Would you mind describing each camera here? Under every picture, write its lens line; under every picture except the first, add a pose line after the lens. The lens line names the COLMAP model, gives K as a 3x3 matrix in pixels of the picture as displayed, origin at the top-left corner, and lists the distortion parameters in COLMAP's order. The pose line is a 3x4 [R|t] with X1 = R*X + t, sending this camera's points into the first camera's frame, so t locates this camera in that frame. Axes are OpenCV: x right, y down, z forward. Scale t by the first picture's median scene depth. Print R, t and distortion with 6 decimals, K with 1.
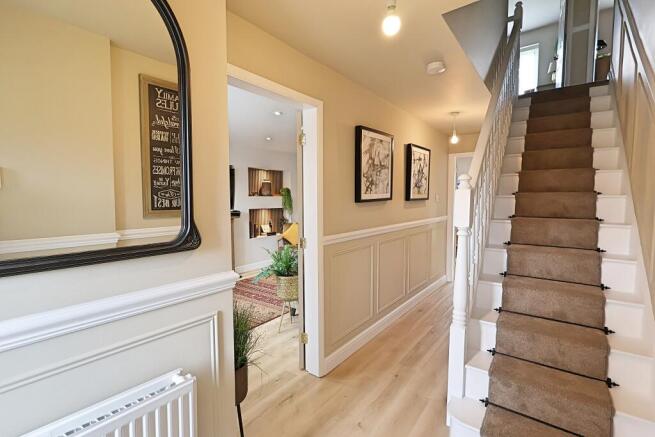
lens RADIAL K [[303.0, 0, 325.7], [0, 303.0, 217.6], [0, 0, 1]] dist [-0.002047, 0.000372]
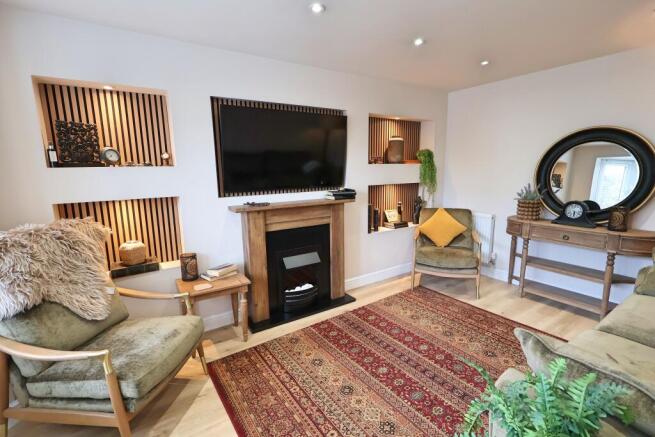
lens RADIAL K [[303.0, 0, 325.7], [0, 303.0, 217.6], [0, 0, 1]] dist [-0.002047, 0.000372]
pose [[0.942996, 0.044839, -0.329770, -0.121233], [-0.010576, 0.994419, 0.104967, -0.025099], [0.332636, -0.095496, 0.938208, 0.368223]]
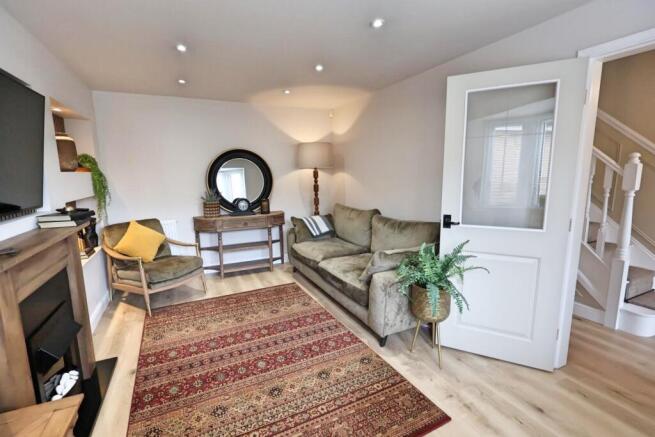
lens RADIAL K [[303.0, 0, 325.7], [0, 303.0, 217.6], [0, 0, 1]] dist [-0.002047, 0.000372]
pose [[0.463936, -0.135541, 0.875438, -0.417468], [0.067658, 0.990761, 0.117541, -0.030073], [-0.883281, 0.004699, 0.468820, 0.453917]]
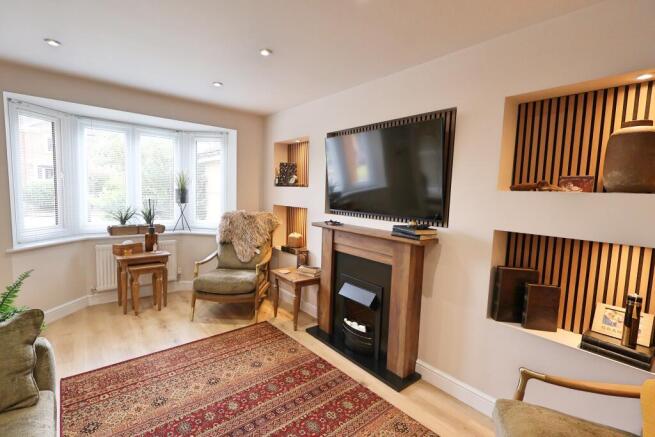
lens RADIAL K [[303.0, 0, 325.7], [0, 303.0, 217.6], [0, 0, 1]] dist [-0.002047, 0.000372]
pose [[-0.232646, 0.080404, -0.969232, 0.096195], [-0.097359, 0.989645, 0.105467, -0.053514], [0.967676, 0.118900, -0.222409, 0.824309]]
